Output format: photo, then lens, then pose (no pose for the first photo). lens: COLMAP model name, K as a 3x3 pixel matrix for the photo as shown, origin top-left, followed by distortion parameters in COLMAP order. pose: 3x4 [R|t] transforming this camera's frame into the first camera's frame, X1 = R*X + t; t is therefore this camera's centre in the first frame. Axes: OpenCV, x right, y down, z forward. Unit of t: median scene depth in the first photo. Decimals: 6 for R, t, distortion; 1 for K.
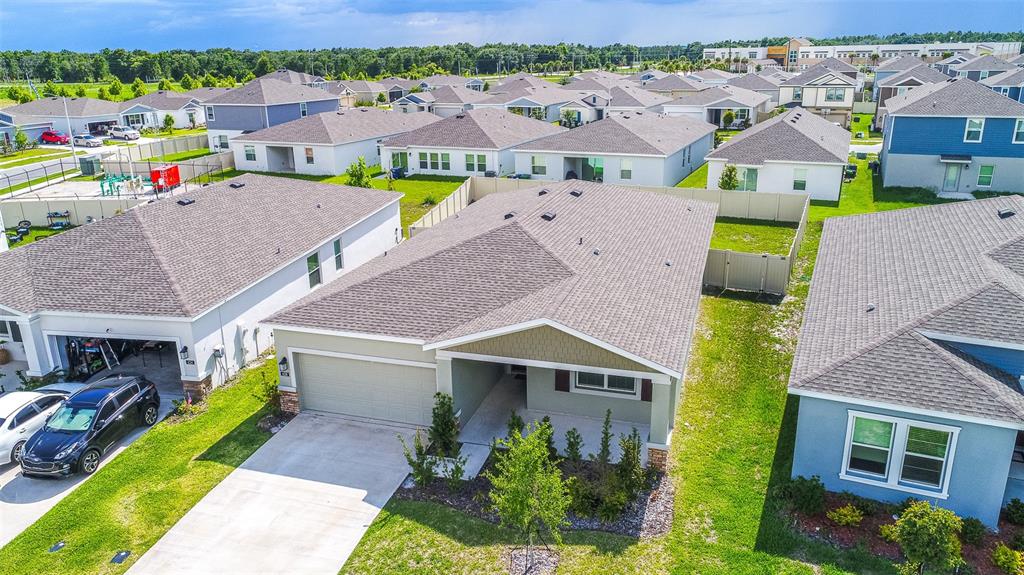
lens RADIAL K [[711.3, 0, 518.4], [0, 711.3, 284.1], [0, 0, 1]] dist [0.002384, -0.001504]
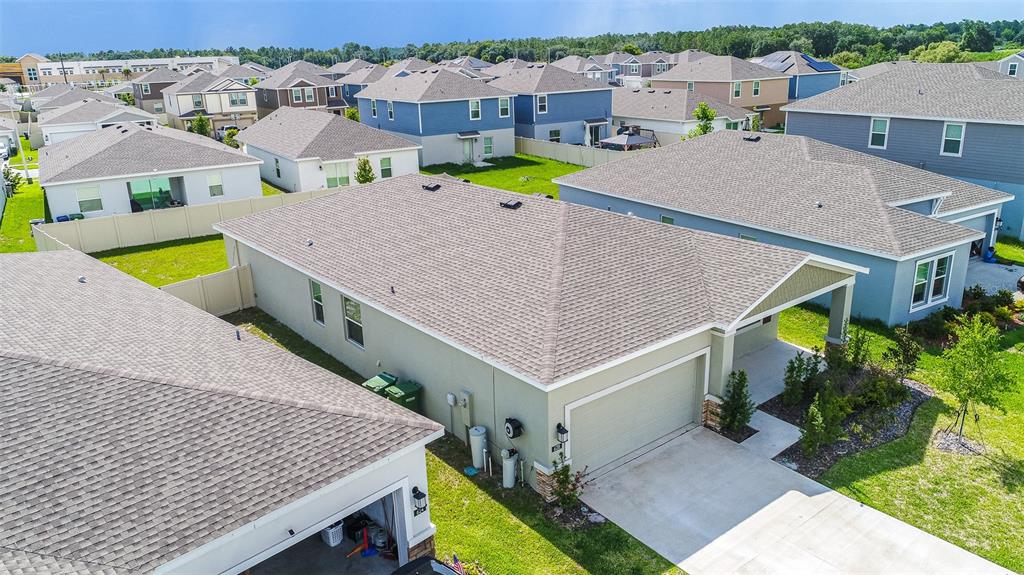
lens RADIAL K [[711.3, 0, 514.9], [0, 711.3, 288.5], [0, 0, 1]] dist [0.002384, -0.001504]
pose [[0.582948, -0.260355, 0.769667, -0.337765], [0.271760, 0.955192, 0.117280, -0.047581], [-0.765714, 0.140797, 0.627581, 0.221845]]
